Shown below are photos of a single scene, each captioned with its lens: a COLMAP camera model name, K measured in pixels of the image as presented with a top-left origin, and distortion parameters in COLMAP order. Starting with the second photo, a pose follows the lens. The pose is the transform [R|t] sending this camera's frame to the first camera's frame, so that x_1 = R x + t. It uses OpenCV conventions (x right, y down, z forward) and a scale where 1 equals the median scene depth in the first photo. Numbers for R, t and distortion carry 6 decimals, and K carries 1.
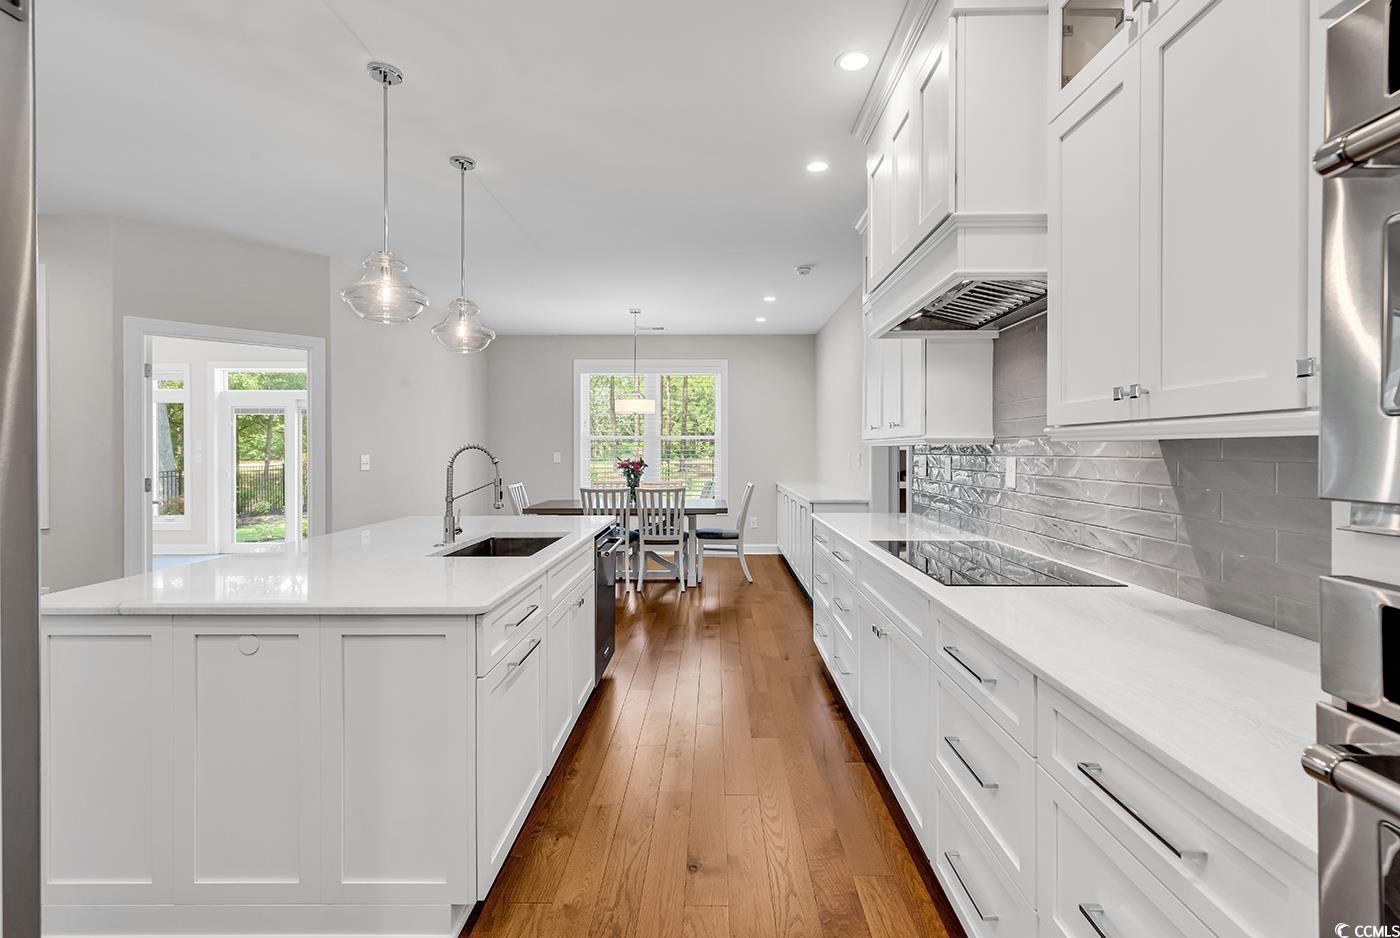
lens RADIAL K [[624.4, 0, 700.8], [0, 624.4, 447.5], [0, 0, 1]] dist [0.004665, 0.000204]
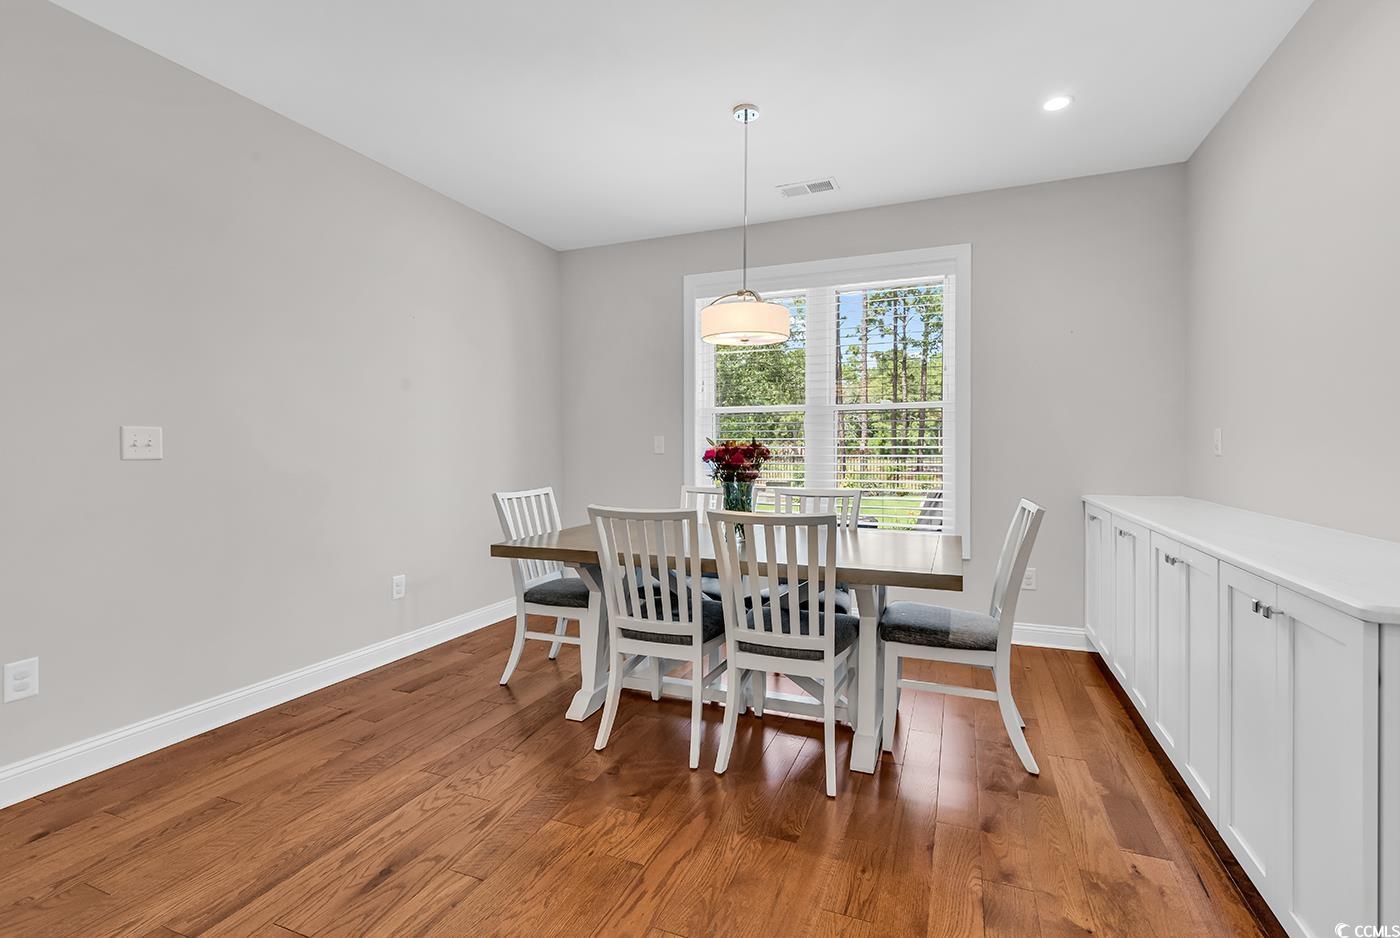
lens RADIAL K [[624.4, 0, 716.8], [0, 624.4, 450.6], [0, 0, 1]] dist [0.004665, 0.000204]
pose [[0.939177, -0.001410, -0.343432, 0.034156], [0.003769, 0.999974, 0.006204, 0.025262], [0.343414, -0.007121, 0.939157, 0.626493]]
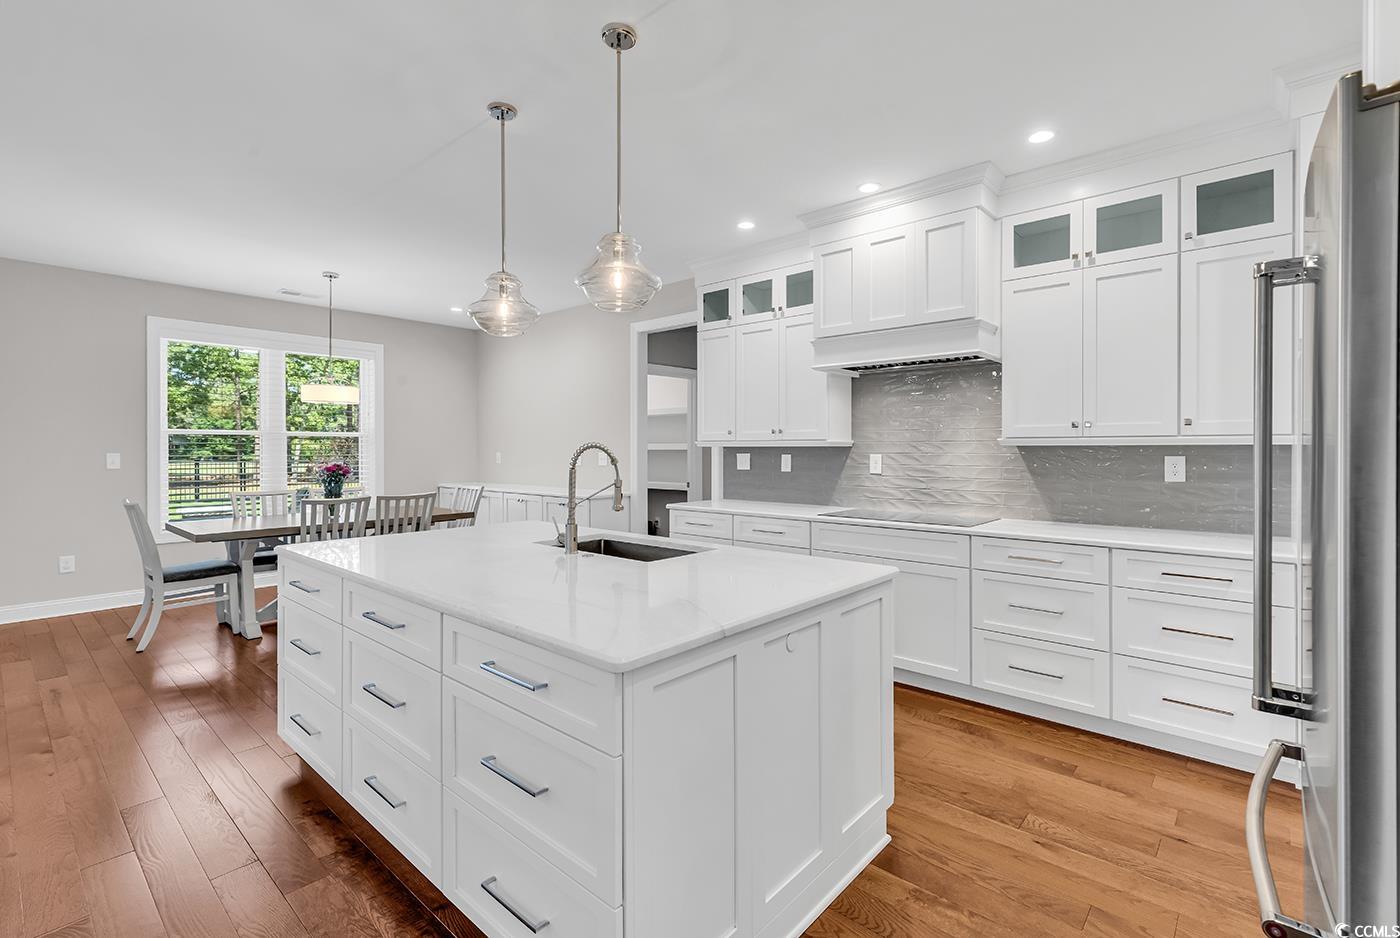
lens RADIAL K [[624.4, 0, 696.4], [0, 624.4, 447.4], [0, 0, 1]] dist [0.004665, 0.000204]
pose [[0.639143, 0.003015, 0.769082, -0.461524], [-0.004132, 0.999991, -0.000486, -0.000191], [-0.769077, -0.002868, 0.639150, 0.146831]]
